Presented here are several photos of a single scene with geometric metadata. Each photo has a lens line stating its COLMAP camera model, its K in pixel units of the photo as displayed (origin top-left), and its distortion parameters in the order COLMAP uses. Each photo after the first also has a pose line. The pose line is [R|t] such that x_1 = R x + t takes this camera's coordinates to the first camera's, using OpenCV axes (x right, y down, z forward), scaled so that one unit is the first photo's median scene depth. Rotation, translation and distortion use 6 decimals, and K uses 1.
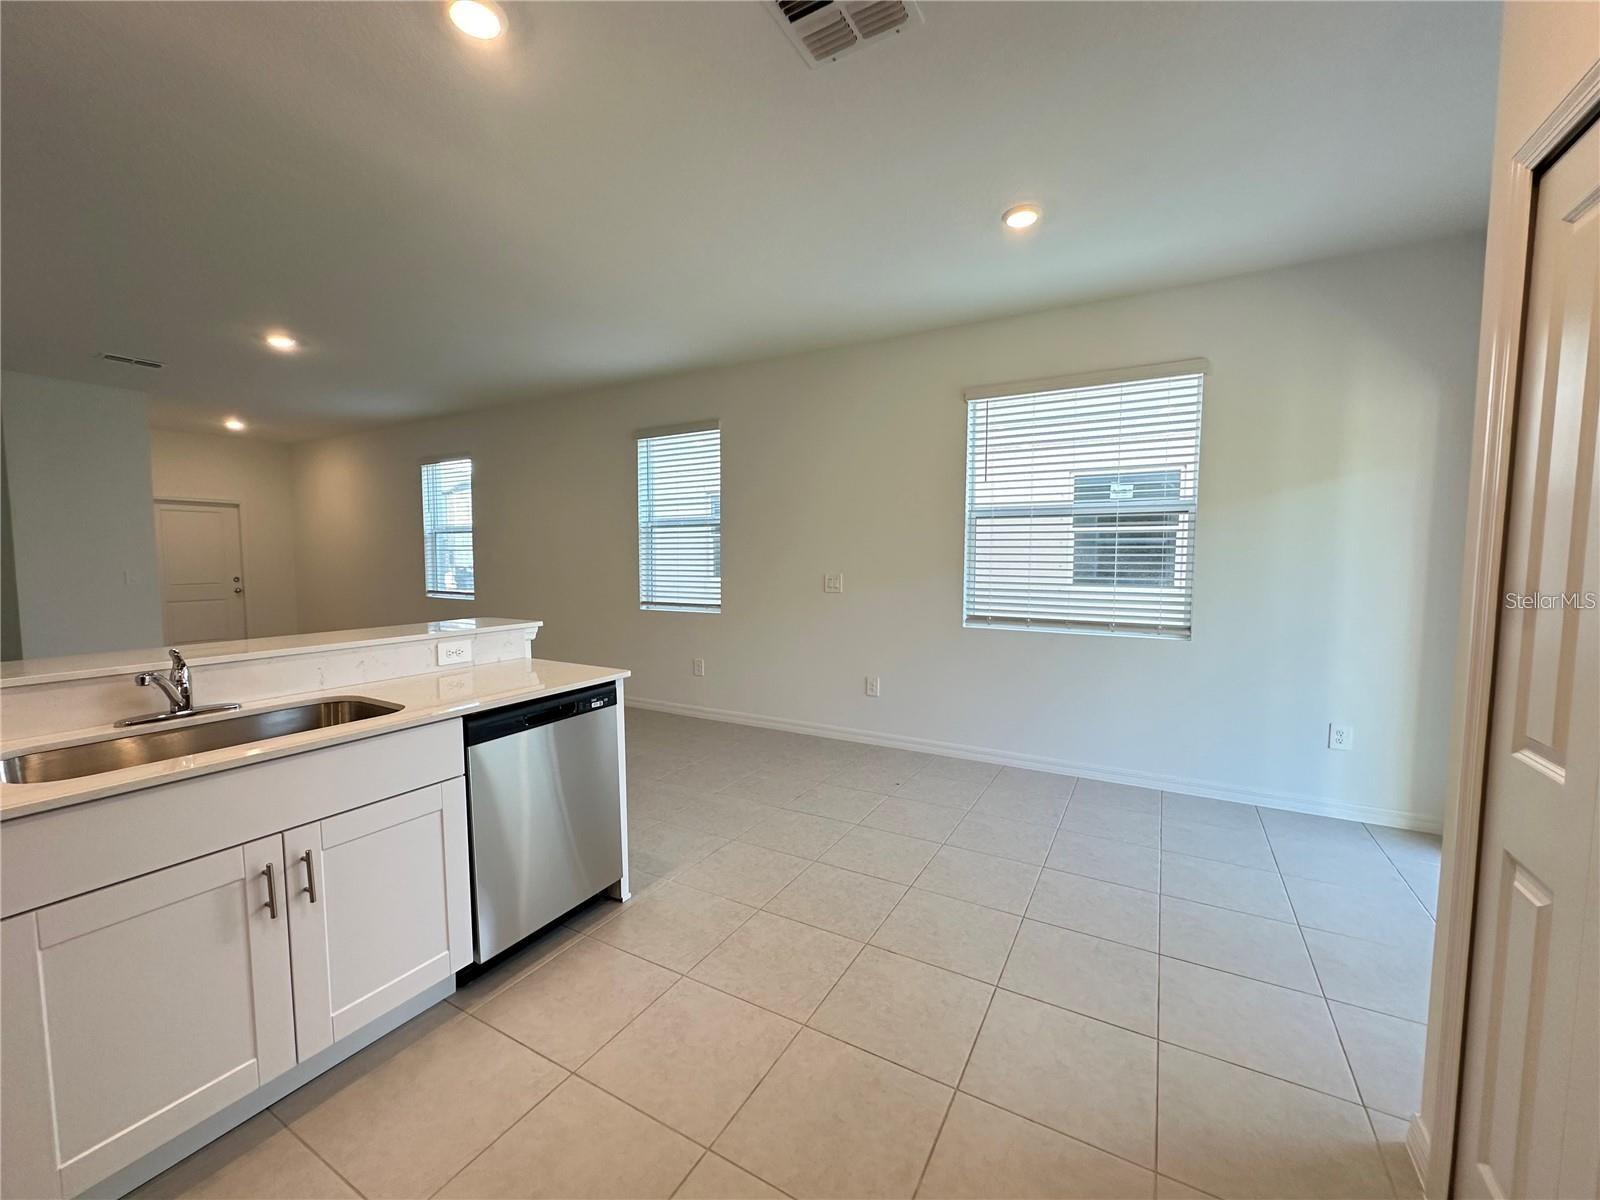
lens RADIAL K [[639.1, 0, 804.2], [0, 639.1, 601.7], [0, 0, 1]] dist [-0.000577, -0.000535]
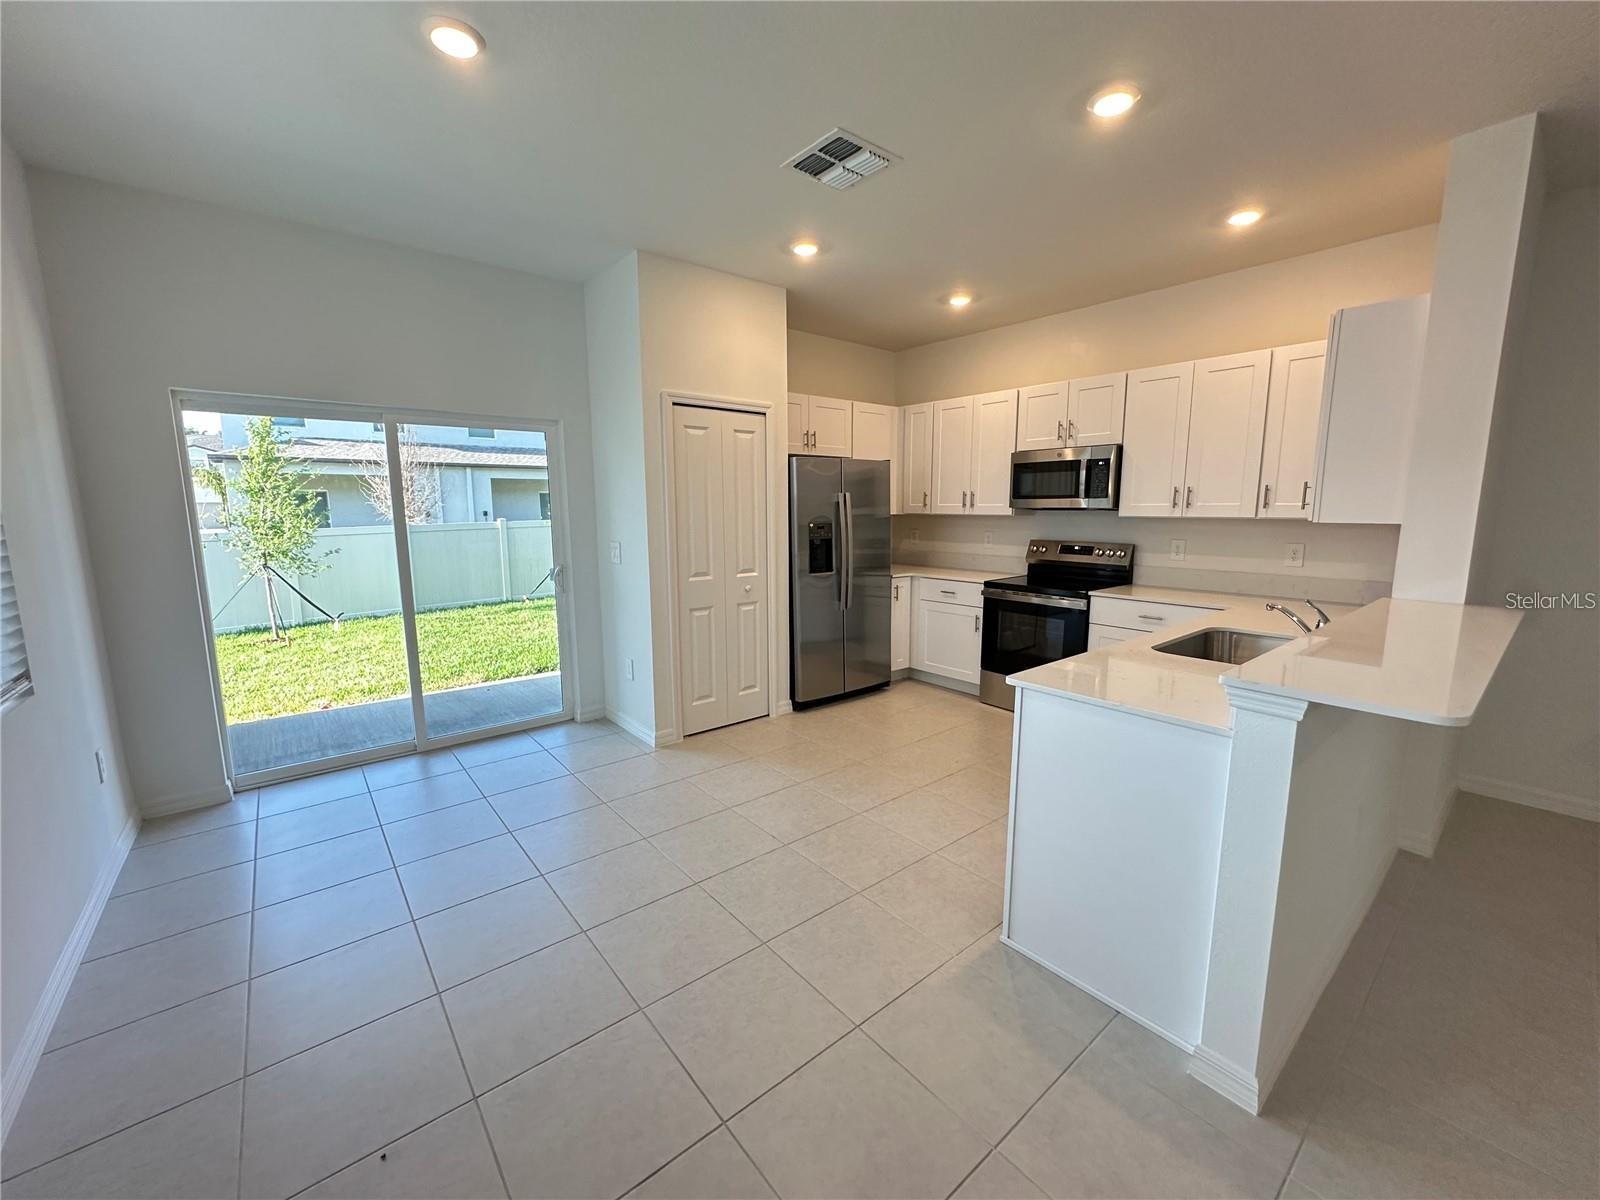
lens RADIAL K [[639.1, 0, 800.7], [0, 639.1, 598.4], [0, 0, 1]] dist [-0.000577, -0.000535]
pose [[-0.932814, -0.053335, 0.356390, -0.338576], [0.024957, 0.977050, 0.211542, -0.187959], [-0.359493, 0.206224, -0.910075, 1.980745]]
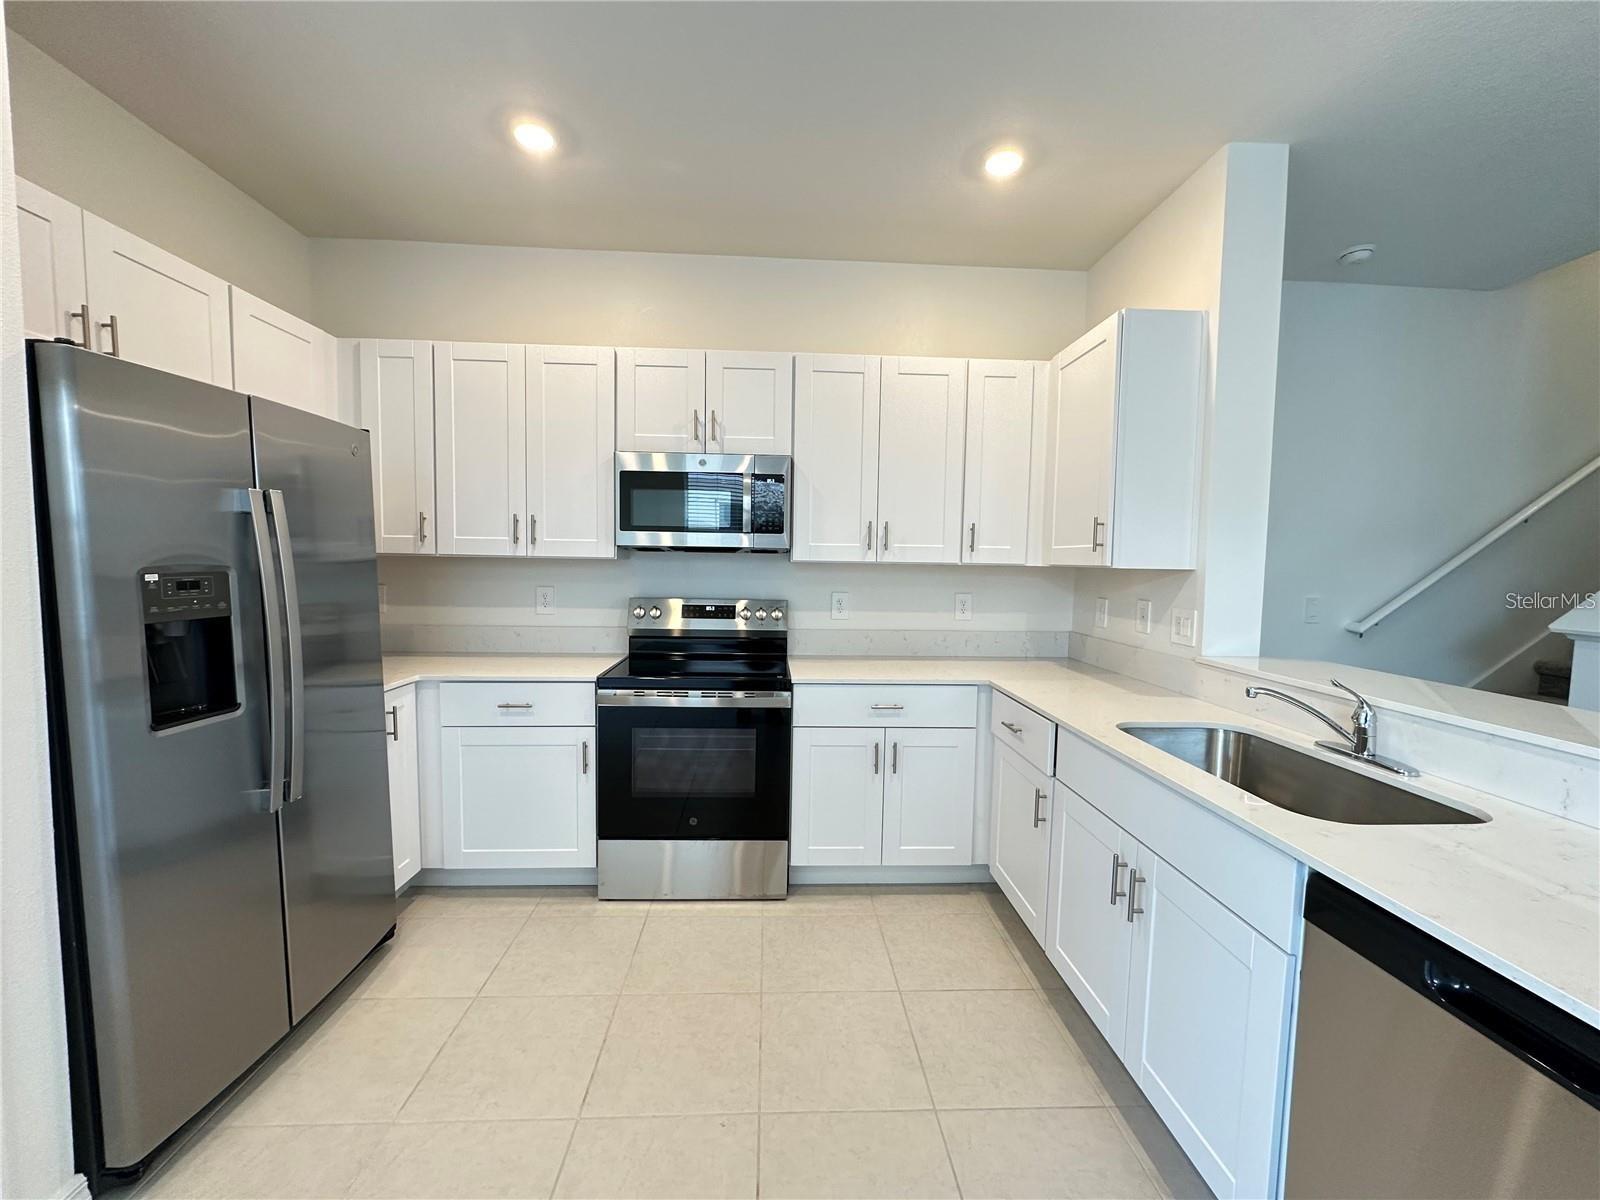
lens RADIAL K [[639.1, 0, 801.6], [0, 639.1, 598.9], [0, 0, 1]] dist [-0.000577, -0.000535]
pose [[-0.845942, 0.014528, -0.533077, 0.131318], [-0.057440, 0.991331, 0.118169, -0.082938], [0.530173, 0.130585, -0.837773, 1.007199]]
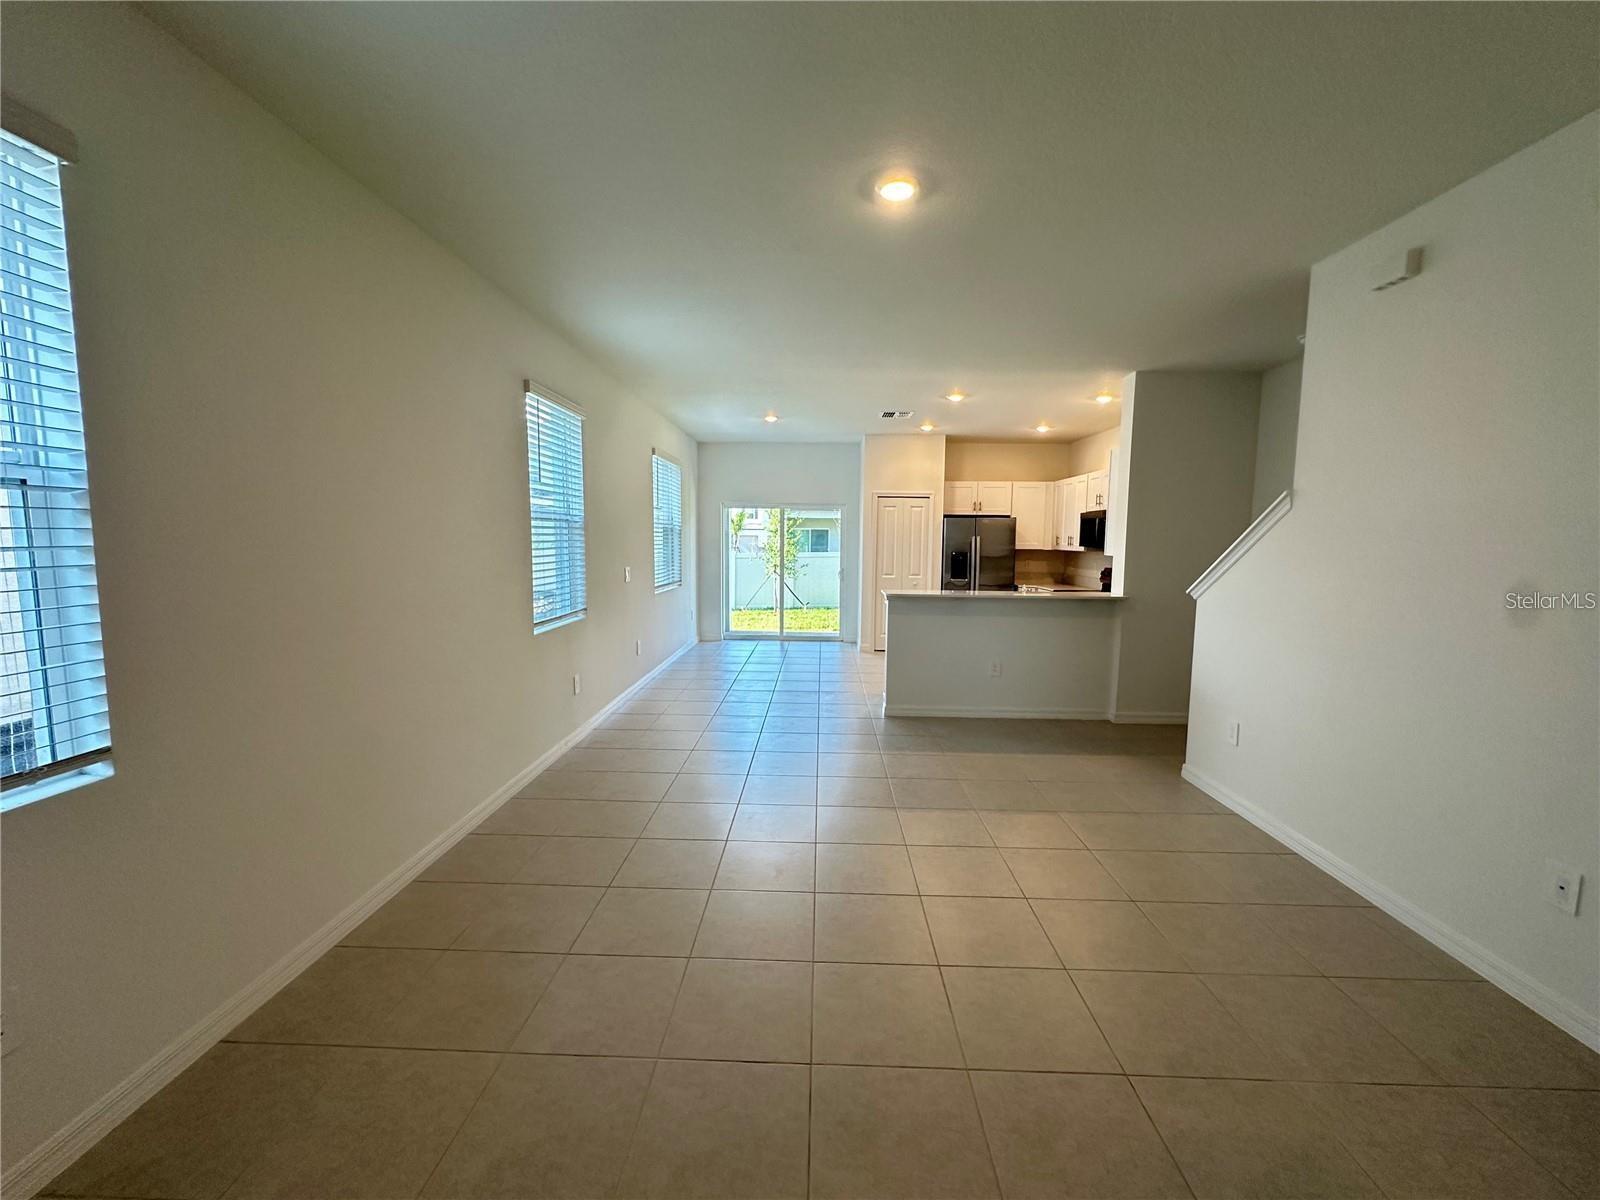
lens RADIAL K [[639.1, 0, 804.3], [0, 639.1, 602.5], [0, 0, 1]] dist [-0.000577, -0.000535]
pose [[-0.462174, -0.098070, 0.881350, -2.521547], [0.051161, 0.989262, 0.136906, -0.260922], [-0.885312, 0.108365, -0.452194, 2.605327]]
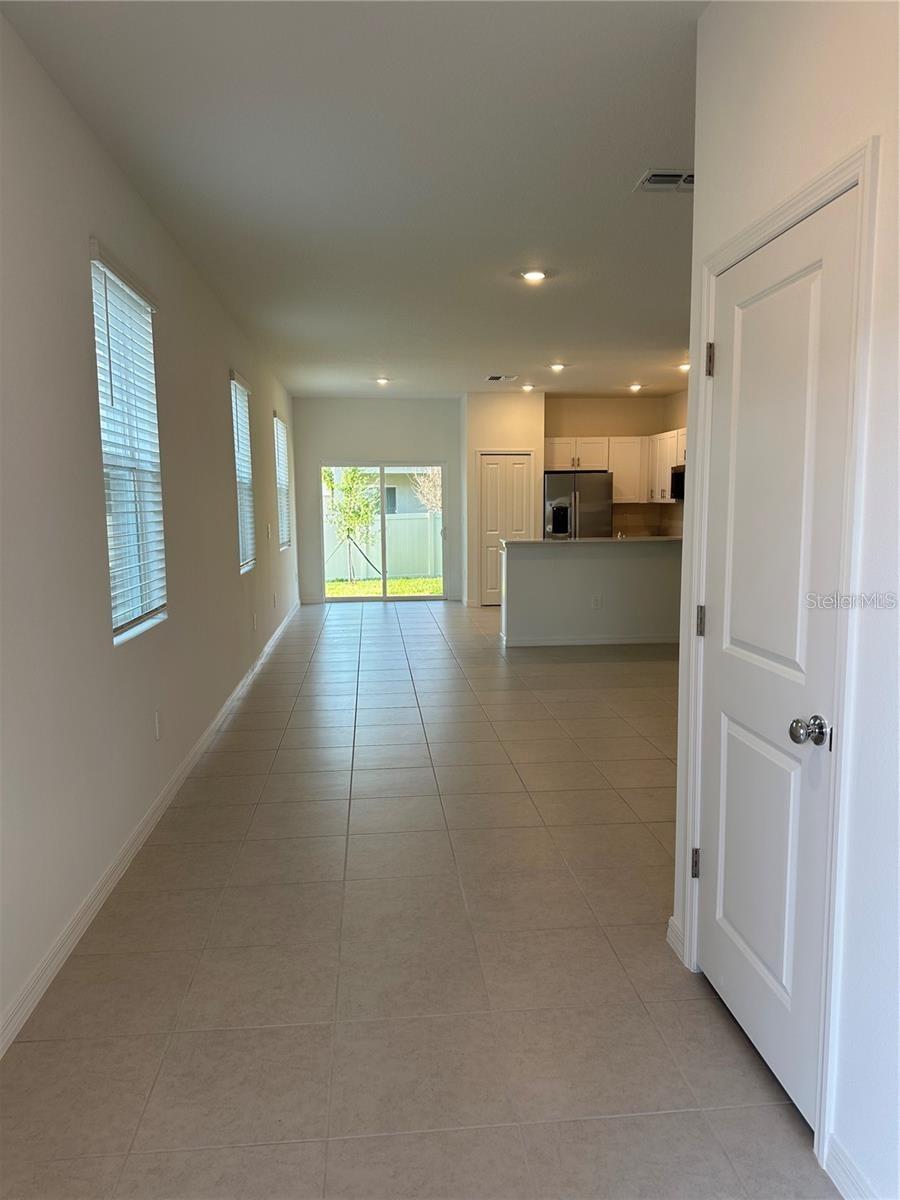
lens RADIAL K [[848.1, 0, 449.4], [0, 848.1, 605.0], [0, 0, 1]] dist [0.093872, 0.000821]
pose [[-0.570499, -0.101251, 0.815033, -3.470737], [0.064908, 0.983709, 0.167639, -0.316985], [-0.818729, 0.148540, -0.554634, 3.551511]]
